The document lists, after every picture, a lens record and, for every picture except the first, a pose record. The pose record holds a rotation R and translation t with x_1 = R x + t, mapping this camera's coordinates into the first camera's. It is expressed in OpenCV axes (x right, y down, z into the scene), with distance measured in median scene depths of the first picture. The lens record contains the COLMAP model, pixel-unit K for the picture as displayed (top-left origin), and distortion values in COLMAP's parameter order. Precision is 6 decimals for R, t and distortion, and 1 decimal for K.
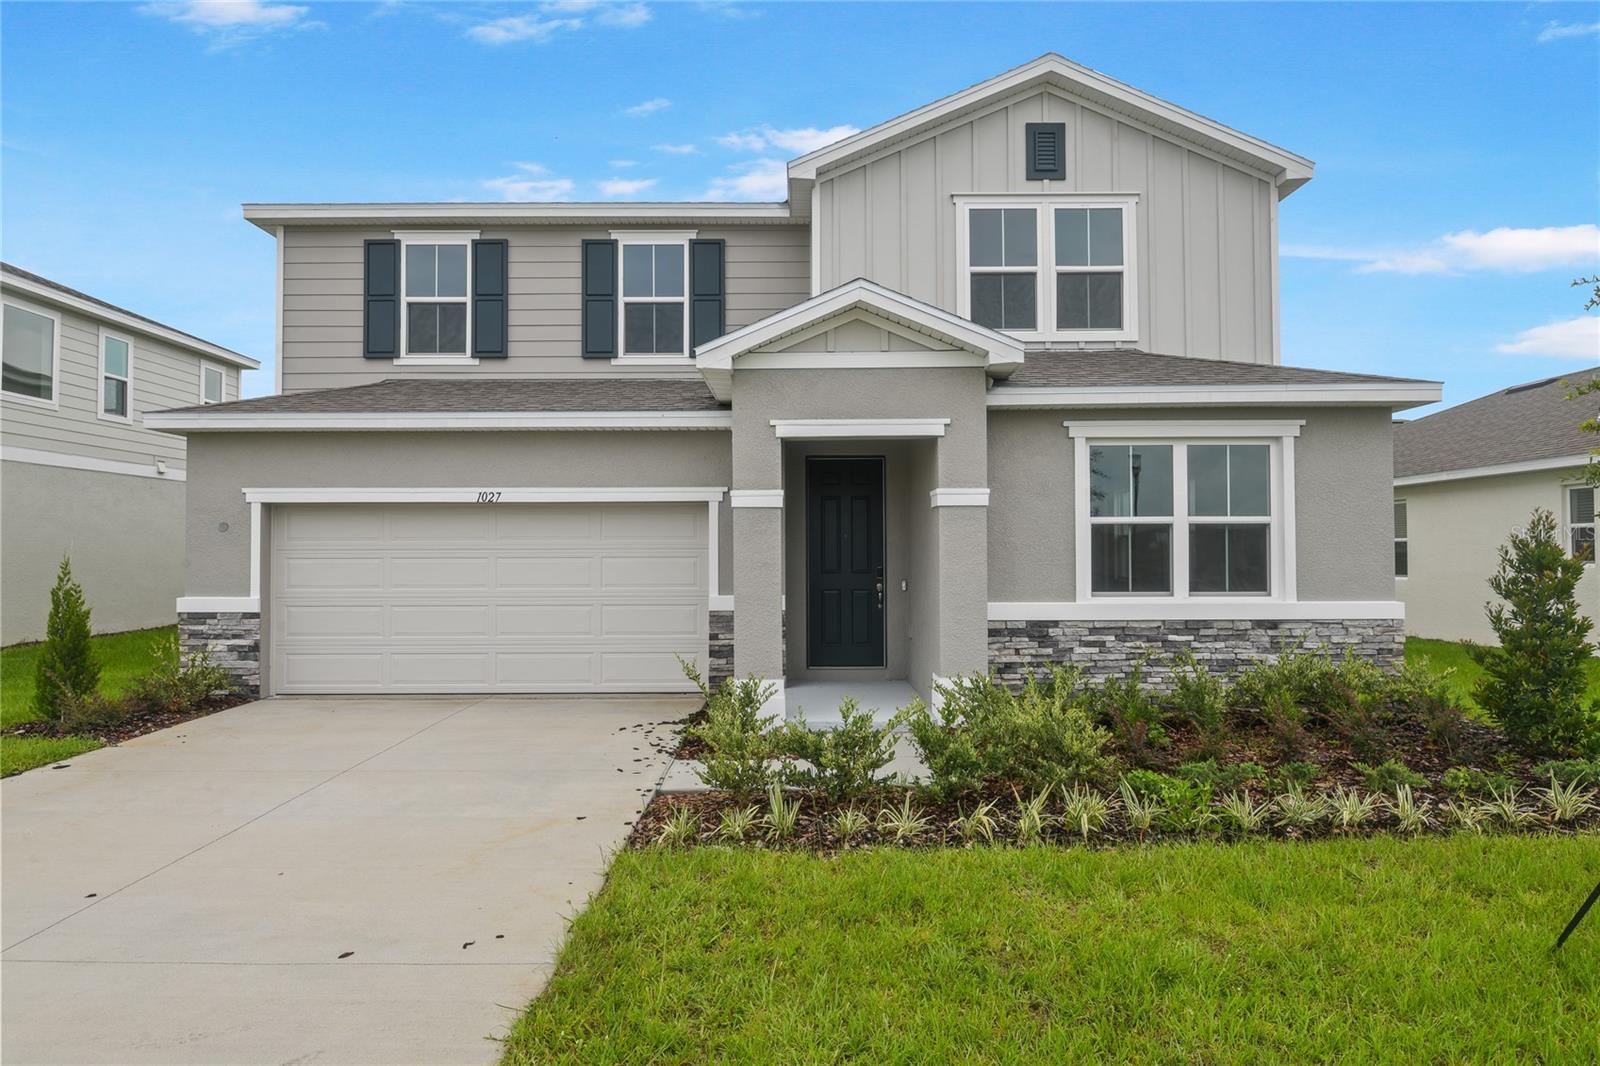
lens RADIAL K [[1014.1, 0, 740.6], [0, 1014.1, 529.2], [0, 0, 1]] dist [-0.004149, -0.003492]
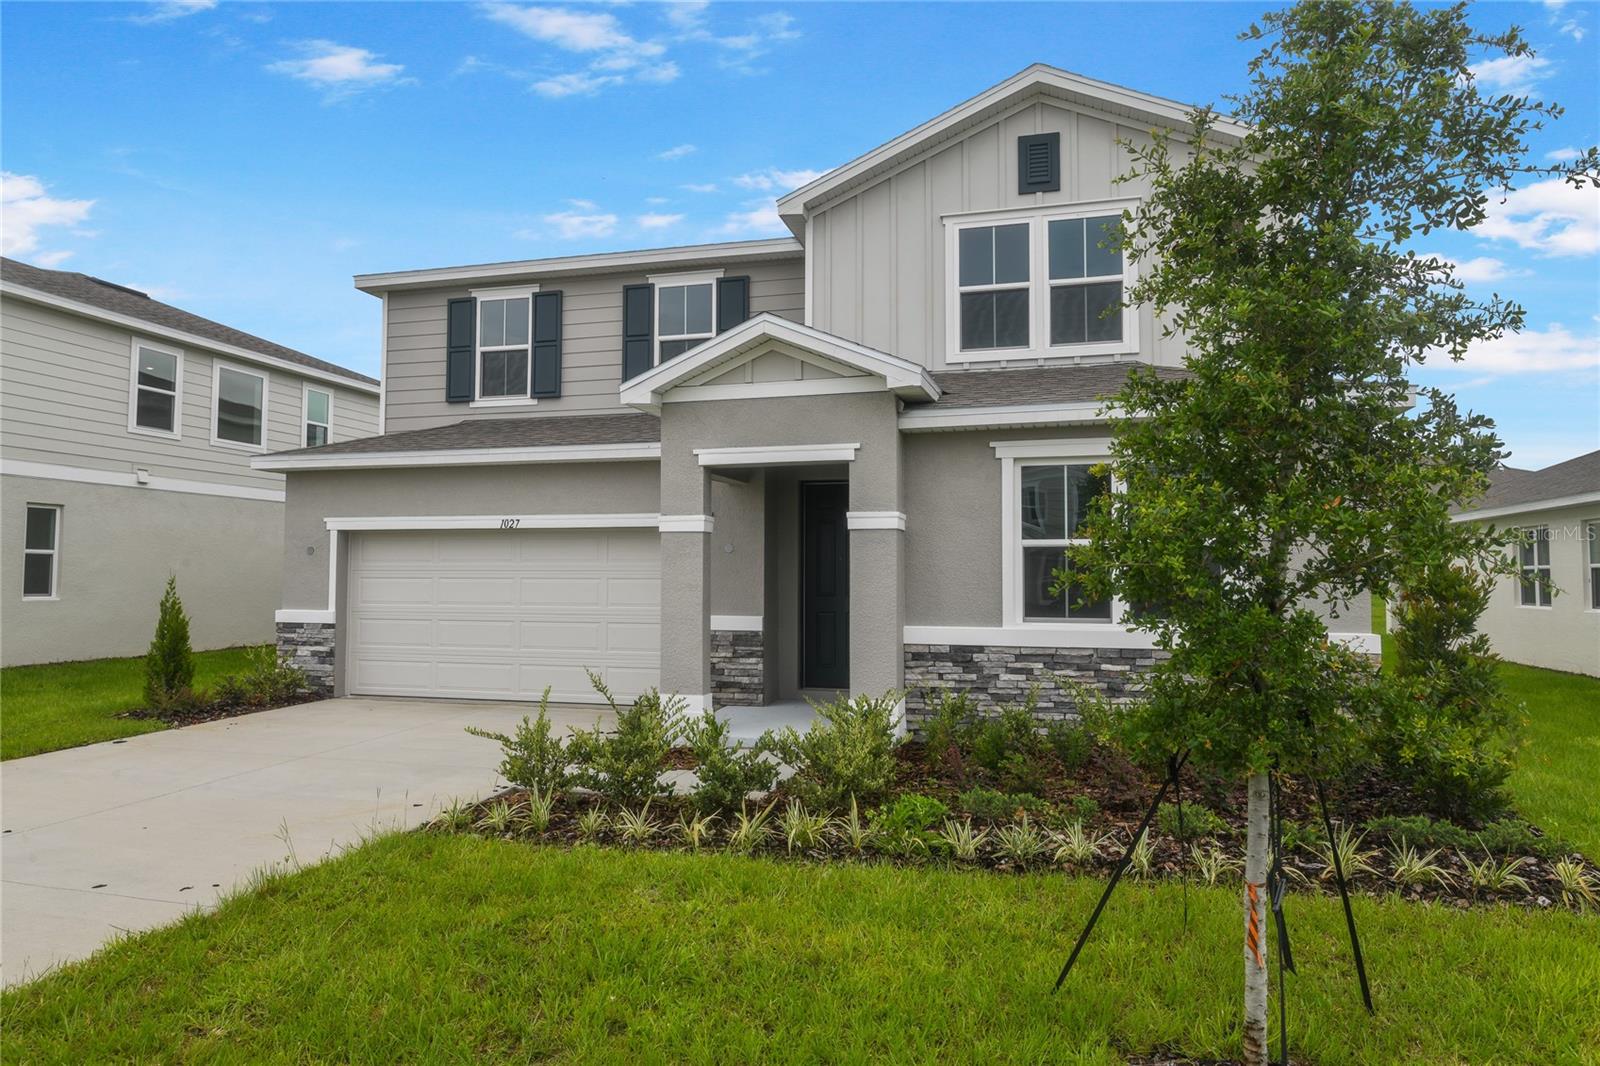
lens RADIAL K [[1014.1, 0, 740.6], [0, 1014.1, 529.2], [0, 0, 1]] dist [-0.004149, -0.003492]
pose [[0.962274, -0.006555, -0.272004, 0.294344], [0.000051, 0.999714, -0.023913, 0.000920], [0.272083, 0.022997, 0.961999, -0.004470]]
